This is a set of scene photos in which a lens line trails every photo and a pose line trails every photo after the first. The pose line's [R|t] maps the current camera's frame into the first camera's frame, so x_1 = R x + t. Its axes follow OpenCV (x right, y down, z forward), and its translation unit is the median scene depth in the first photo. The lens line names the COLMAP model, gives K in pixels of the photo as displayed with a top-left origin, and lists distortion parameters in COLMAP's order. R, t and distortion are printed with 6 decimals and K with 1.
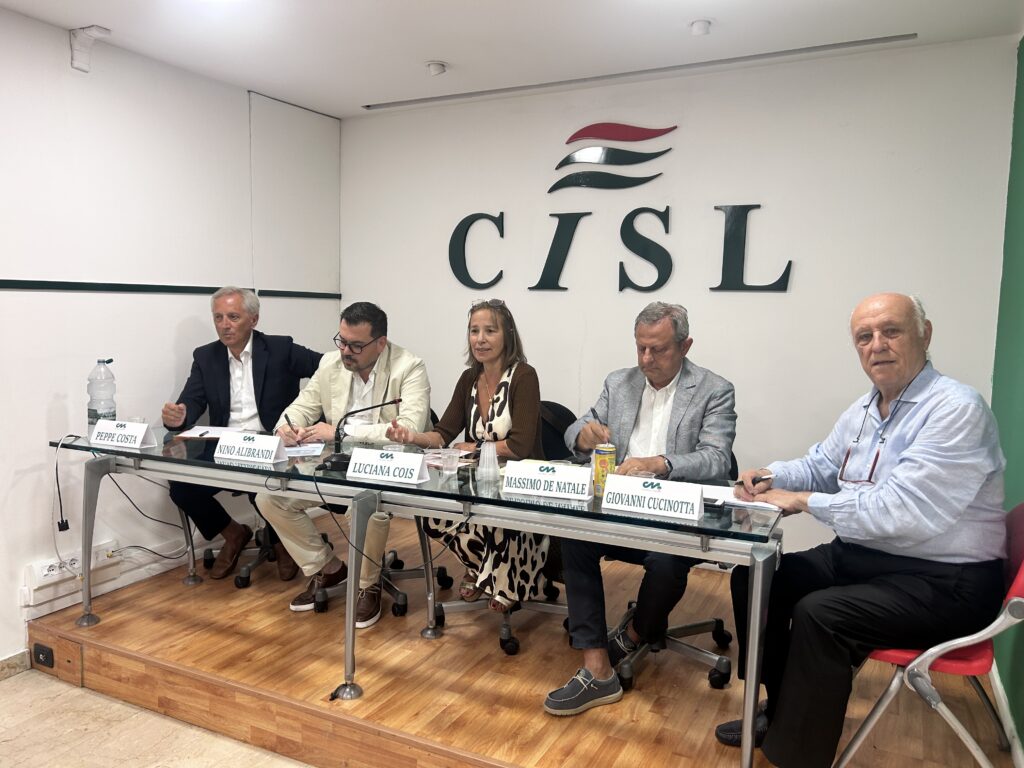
lens RADIAL K [[777.2, 0, 513.3], [0, 777.2, 387.9], [0, 0, 1]] dist [0.038043, -0.054644]
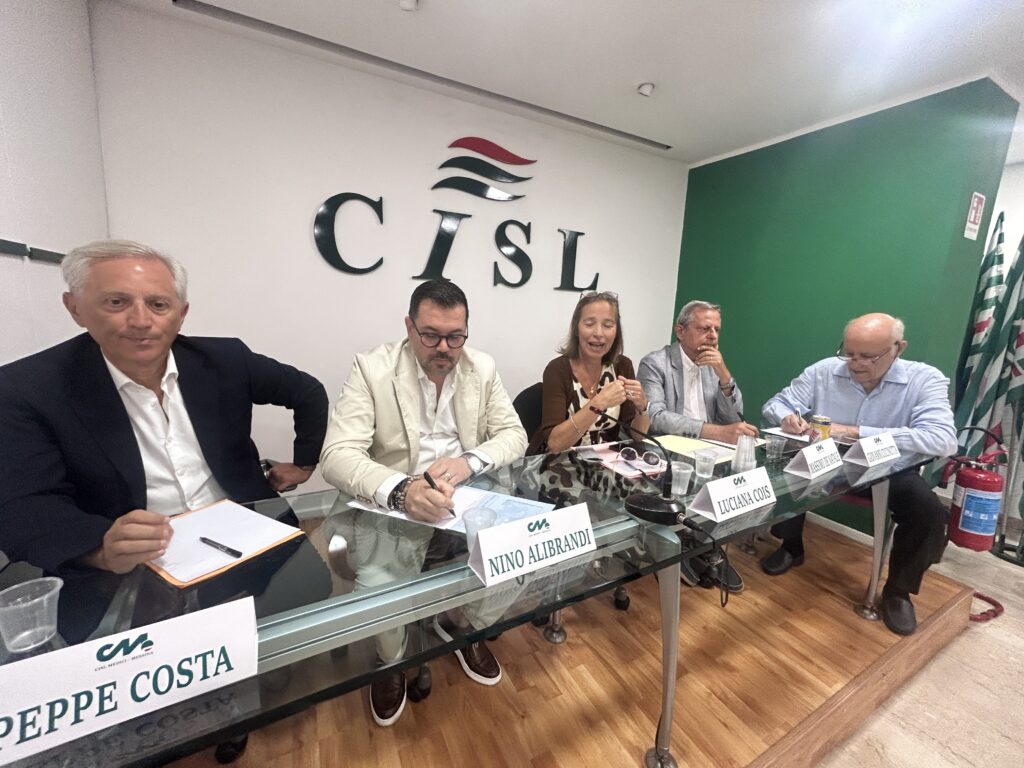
lens RADIAL K [[411.9, 0, 513.9], [0, 411.9, 384.4], [0, 0, 1]] dist [-0.003887, -0.001222]
pose [[0.579304, -0.133486, 0.804107, -0.491141], [0.049597, 0.990444, 0.128687, -0.063342], [-0.813601, -0.034667, 0.580389, 0.724561]]
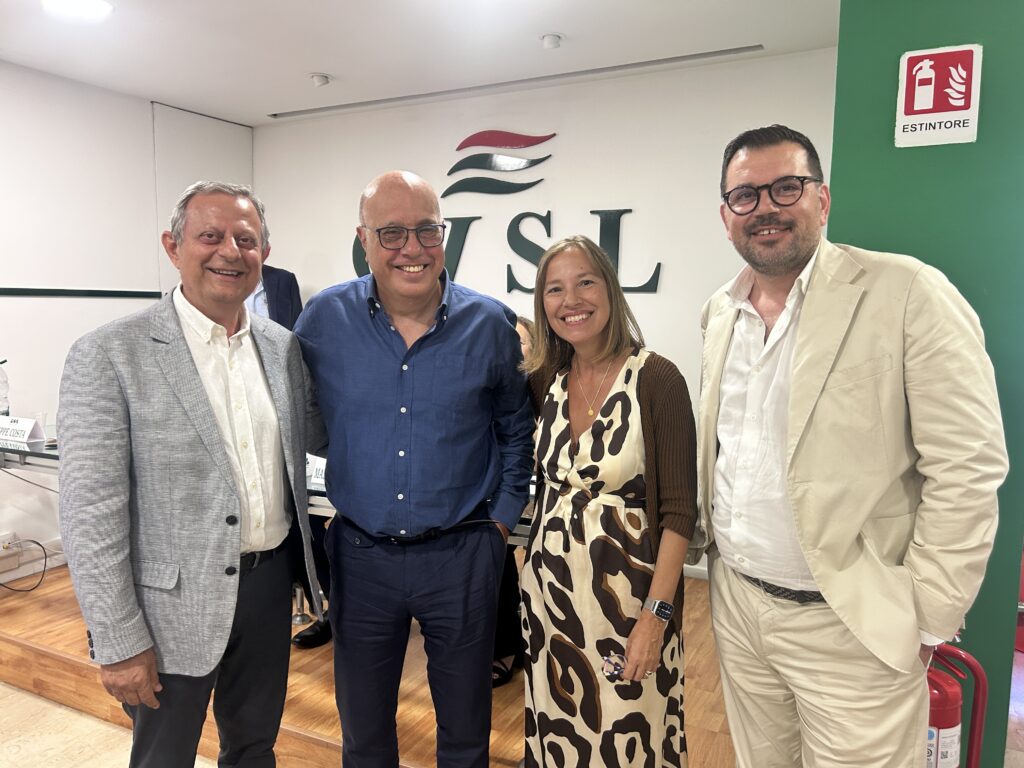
lens RADIAL K [[777.2, 0, 510.4], [0, 777.2, 390.3], [0, 0, 1]] dist [0.038043, -0.054644]
pose [[0.999964, -0.004424, -0.007263, 0.182662], [0.004468, 0.999971, 0.006114, 0.000206], [0.007235, -0.006146, 0.999955, -0.048049]]
